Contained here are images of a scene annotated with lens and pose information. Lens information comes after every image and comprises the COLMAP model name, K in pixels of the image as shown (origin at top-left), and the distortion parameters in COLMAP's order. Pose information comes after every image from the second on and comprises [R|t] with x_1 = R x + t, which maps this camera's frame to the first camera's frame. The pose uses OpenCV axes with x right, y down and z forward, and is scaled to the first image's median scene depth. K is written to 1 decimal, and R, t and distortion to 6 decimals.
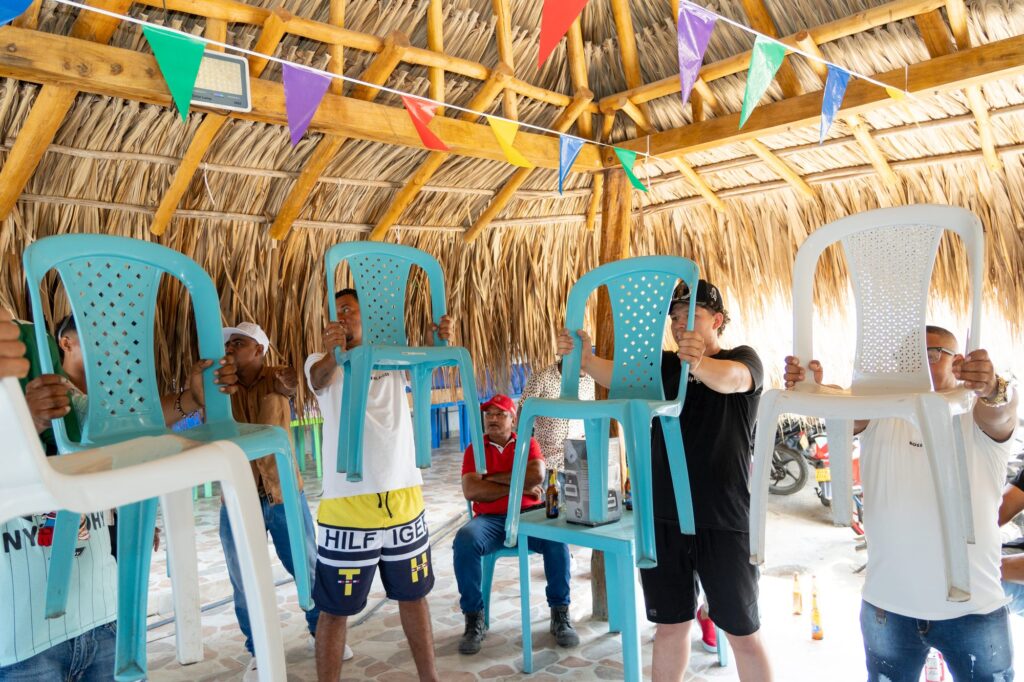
lens RADIAL K [[793.6, 0, 521.3], [0, 793.6, 342.7], [0, 0, 1]] dist [0.010732, 0.003752]
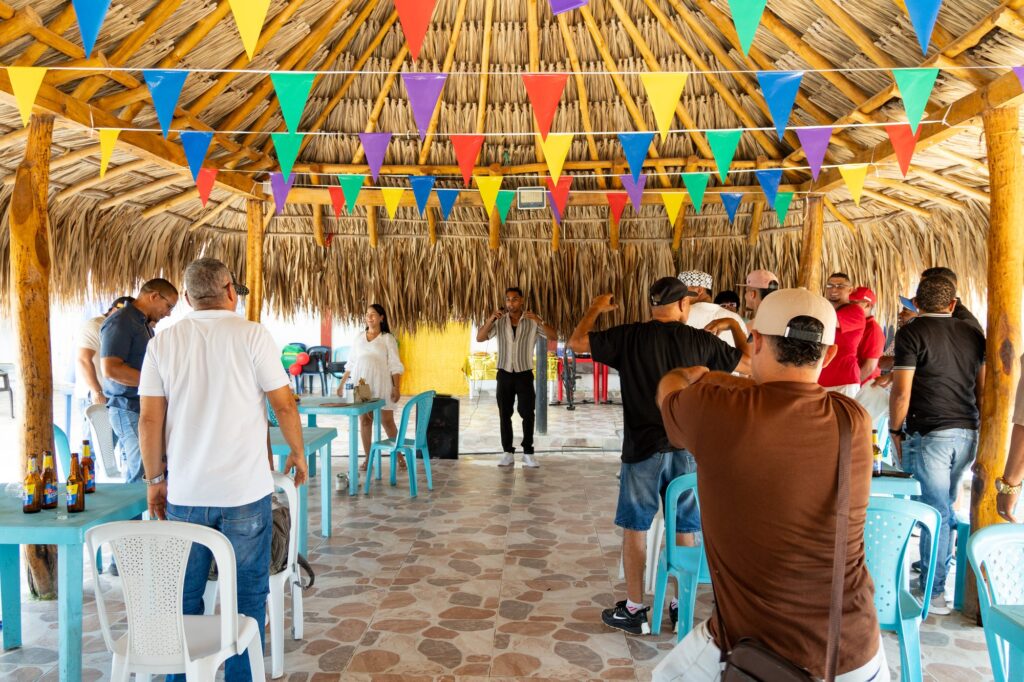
lens RADIAL K [[820.4, 0, 506.3], [0, 820.4, 340.1], [0, 0, 1]] dist [0.023453, -0.004527]
pose [[0.649842, 0.079192, -0.755932, 1.204296], [-0.040180, 0.996746, 0.069878, -0.045134], [0.759006, -0.015036, 0.650910, -0.588359]]
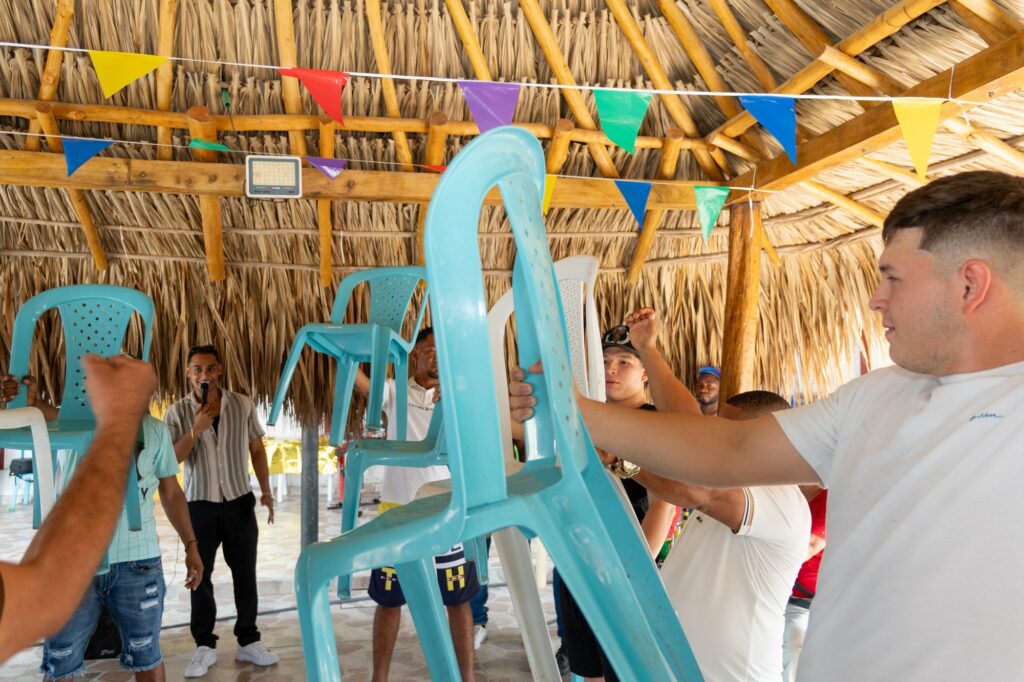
lens RADIAL K [[793.6, 0, 521.3], [0, 793.6, 342.7], [0, 0, 1]] dist [0.010732, 0.003752]
pose [[0.834110, 0.023224, -0.551109, 0.540418], [-0.040181, 0.999017, -0.018715, -0.032750], [0.550133, 0.037755, 0.834223, 0.093423]]
